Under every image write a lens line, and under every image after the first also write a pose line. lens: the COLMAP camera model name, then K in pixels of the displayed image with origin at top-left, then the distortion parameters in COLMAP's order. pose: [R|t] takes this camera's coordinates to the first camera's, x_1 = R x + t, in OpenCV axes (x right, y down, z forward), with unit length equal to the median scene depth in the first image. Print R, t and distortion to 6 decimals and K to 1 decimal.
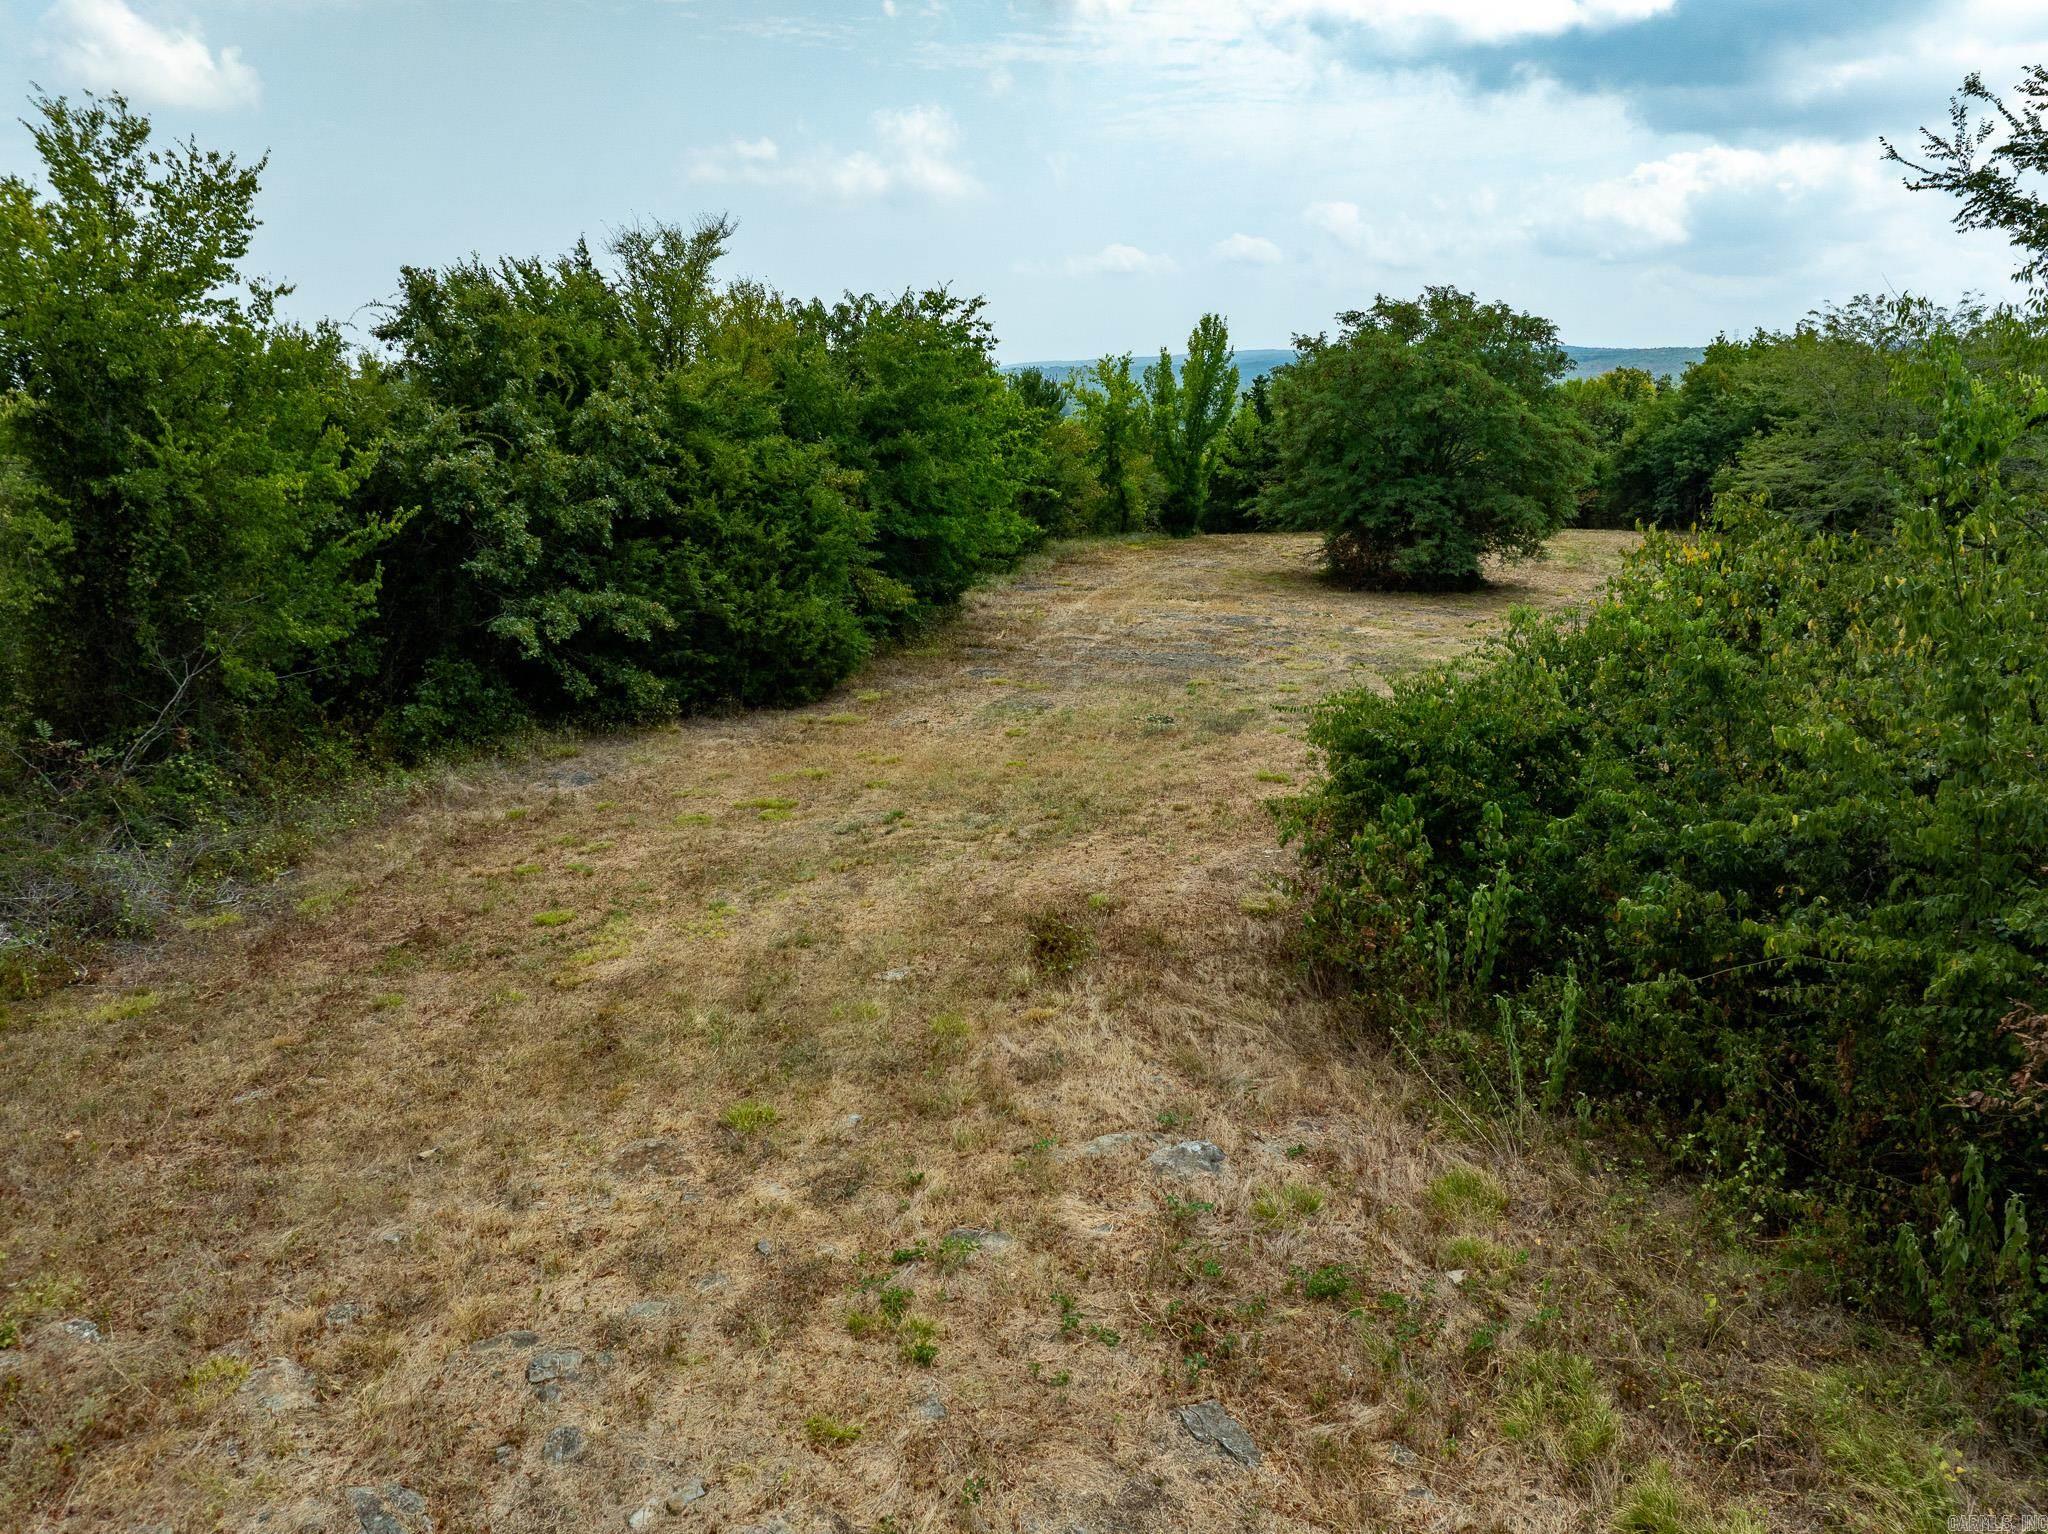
lens RADIAL K [[1333.1, 0, 1031.2], [0, 1333.1, 773.4], [0, 0, 1]] dist [-0.030534, -0.008144]
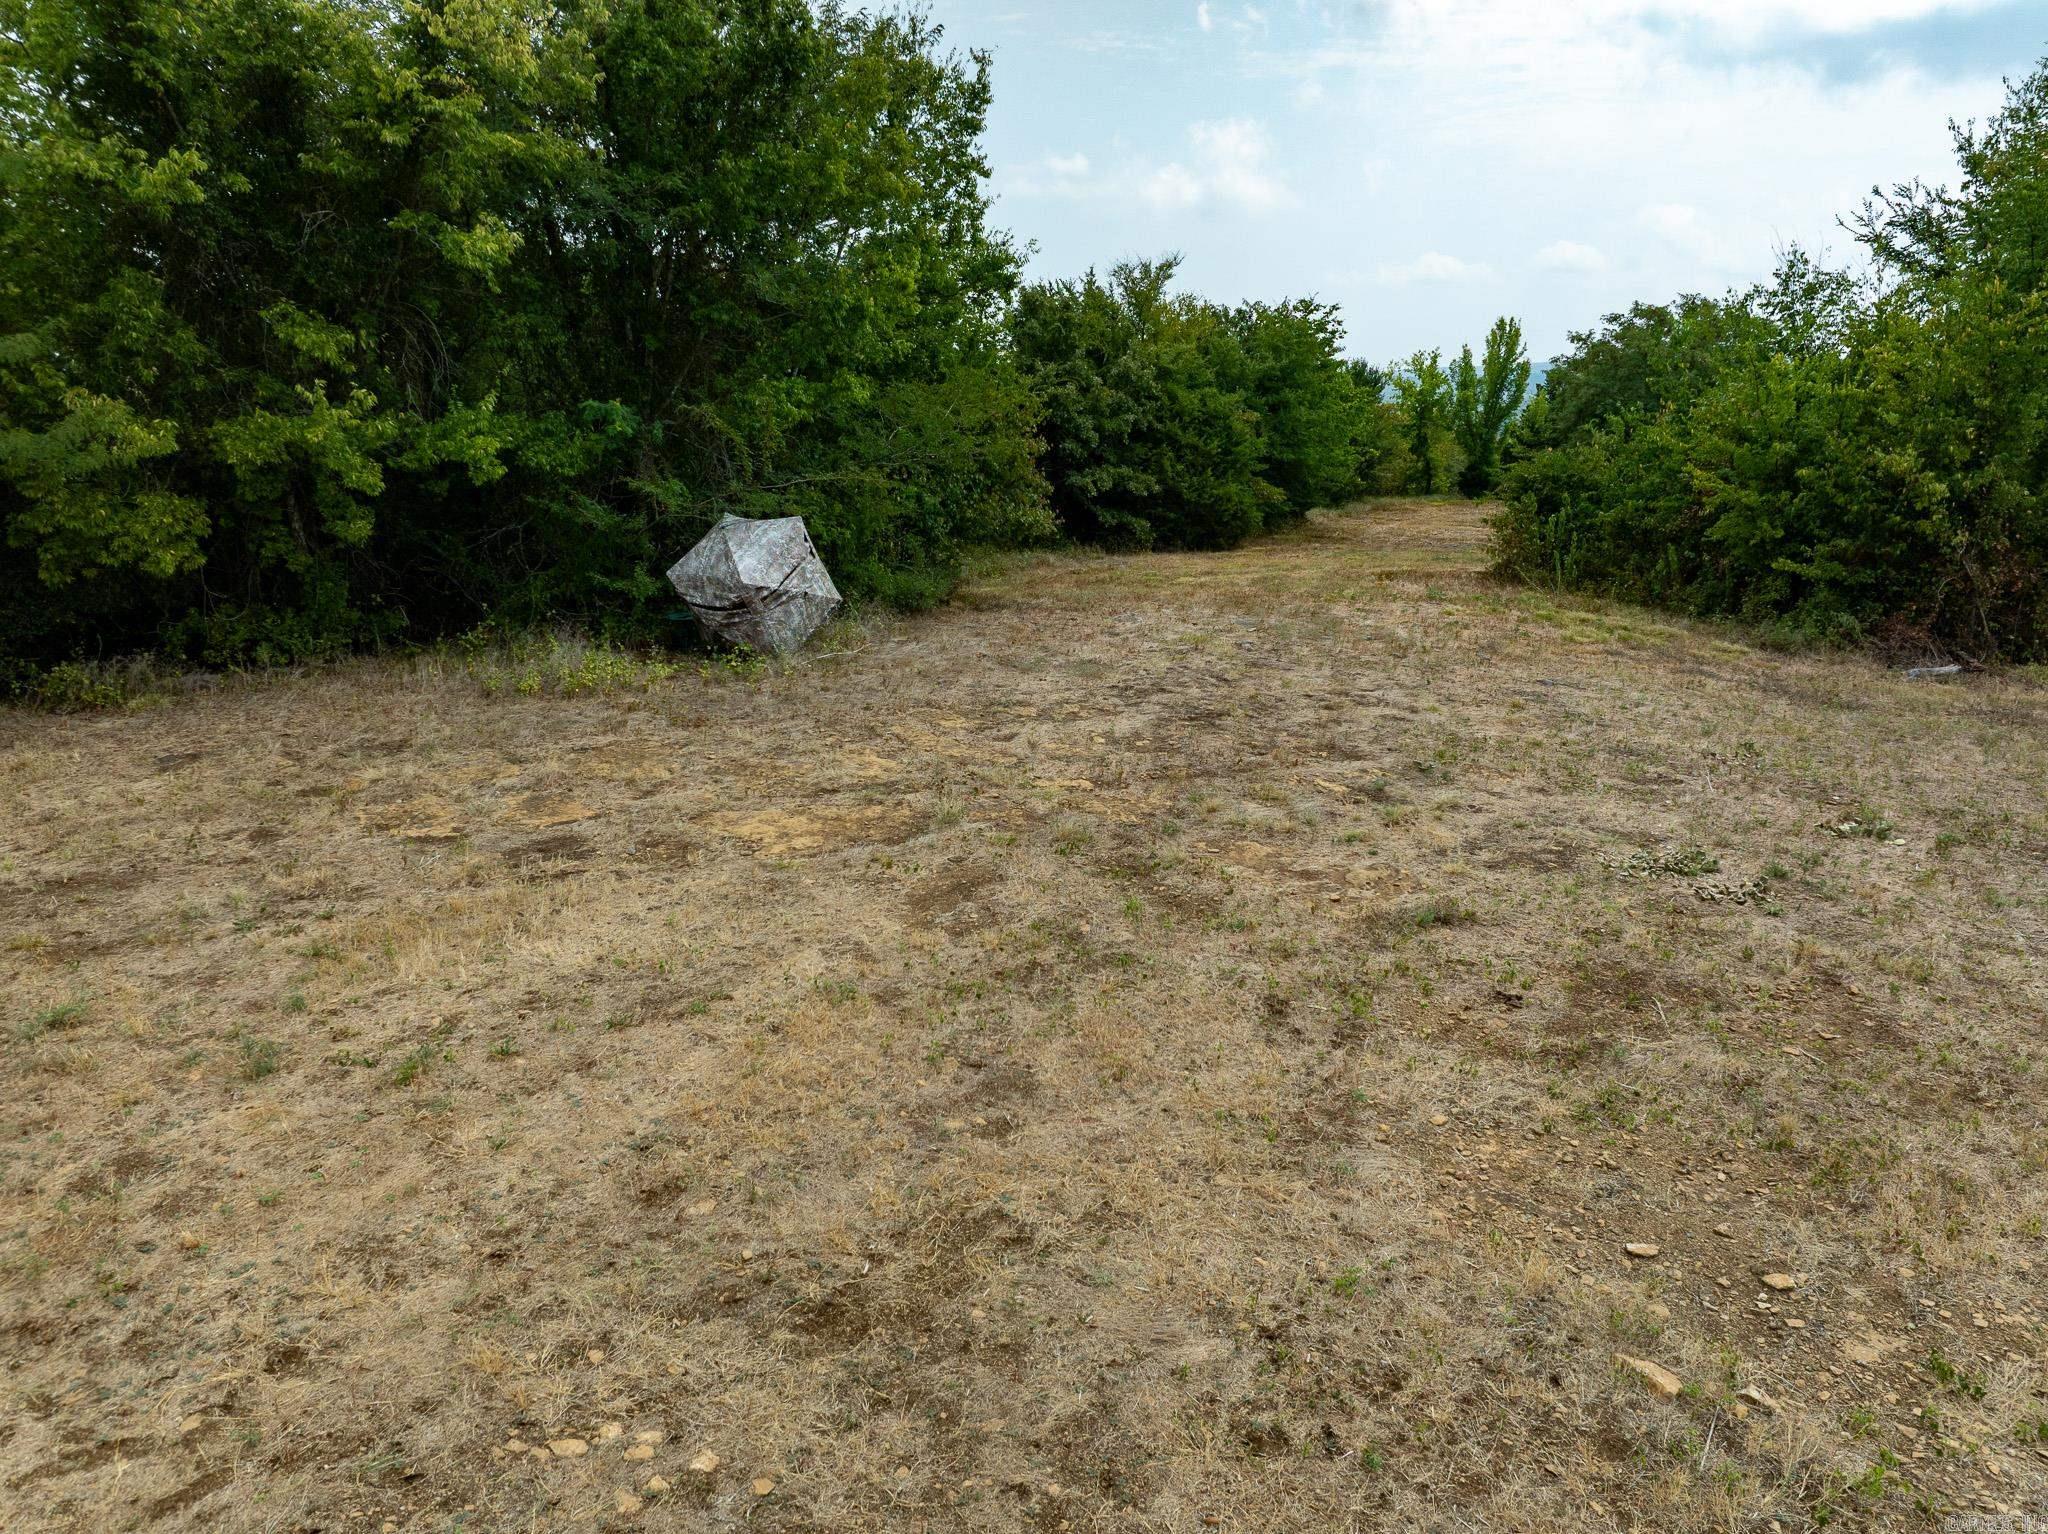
lens RADIAL K [[1435.0, 0, 1025.8], [0, 1435.0, 761.4], [0, 0, 1]] dist [-0.054551, 0.027739]
pose [[0.979385, 0.051056, -0.195443, -0.039614], [-0.058205, 0.997823, -0.031007, 0.216530], [0.193435, 0.041744, 0.980225, -0.591964]]
